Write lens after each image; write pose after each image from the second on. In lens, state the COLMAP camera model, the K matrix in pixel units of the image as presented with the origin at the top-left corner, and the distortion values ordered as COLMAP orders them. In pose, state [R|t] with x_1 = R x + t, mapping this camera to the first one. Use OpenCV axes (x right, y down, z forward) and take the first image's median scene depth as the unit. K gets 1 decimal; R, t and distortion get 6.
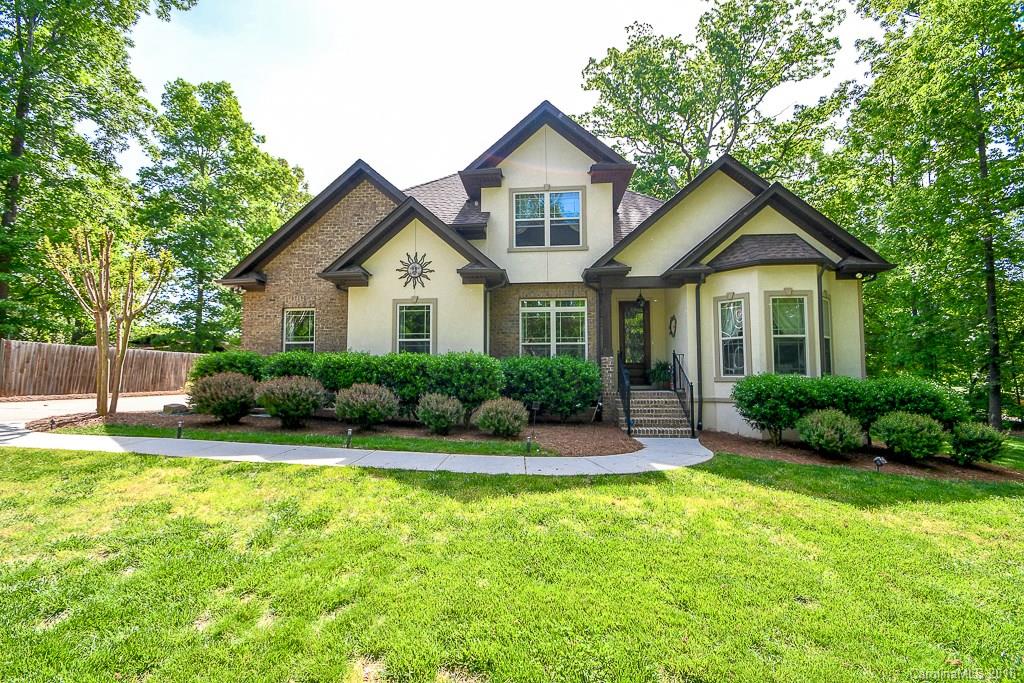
lens RADIAL K [[443.9, 0, 506.0], [0, 443.9, 347.6], [0, 0, 1]] dist [0.015928, -0.014906]
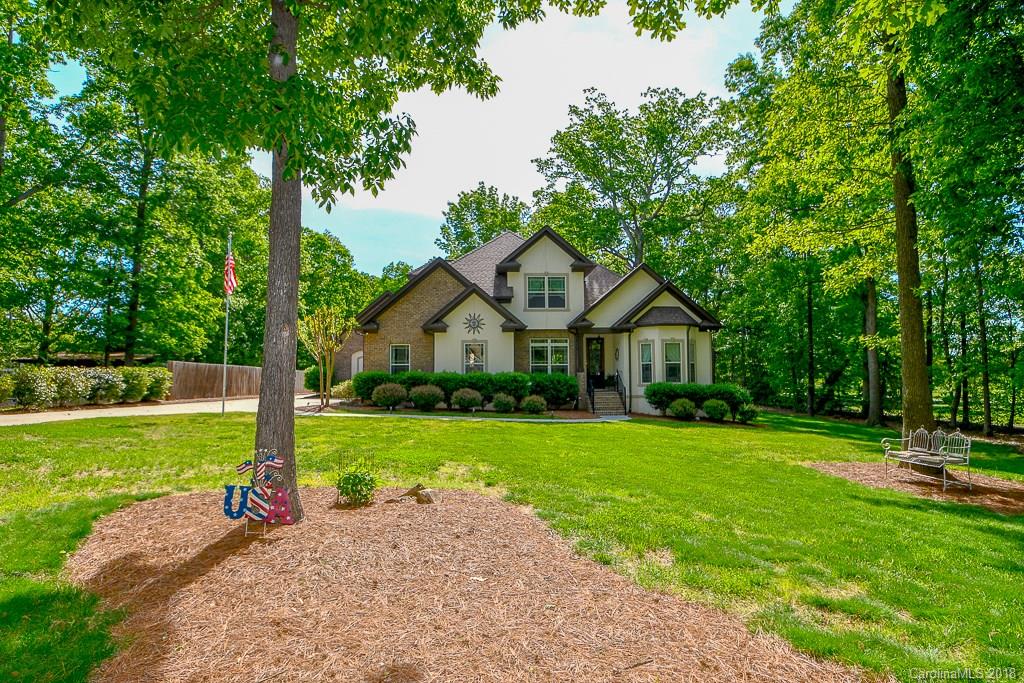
lens RADIAL K [[548.8, 0, 512.0], [0, 548.8, 341.5], [0, 0, 1]] dist [0.000086, 0.000022]
pose [[0.989531, 0.004149, 0.144261, -0.364991], [-0.002591, 0.999936, -0.010988, -0.079904], [-0.144297, 0.010499, 0.989479, -1.139454]]
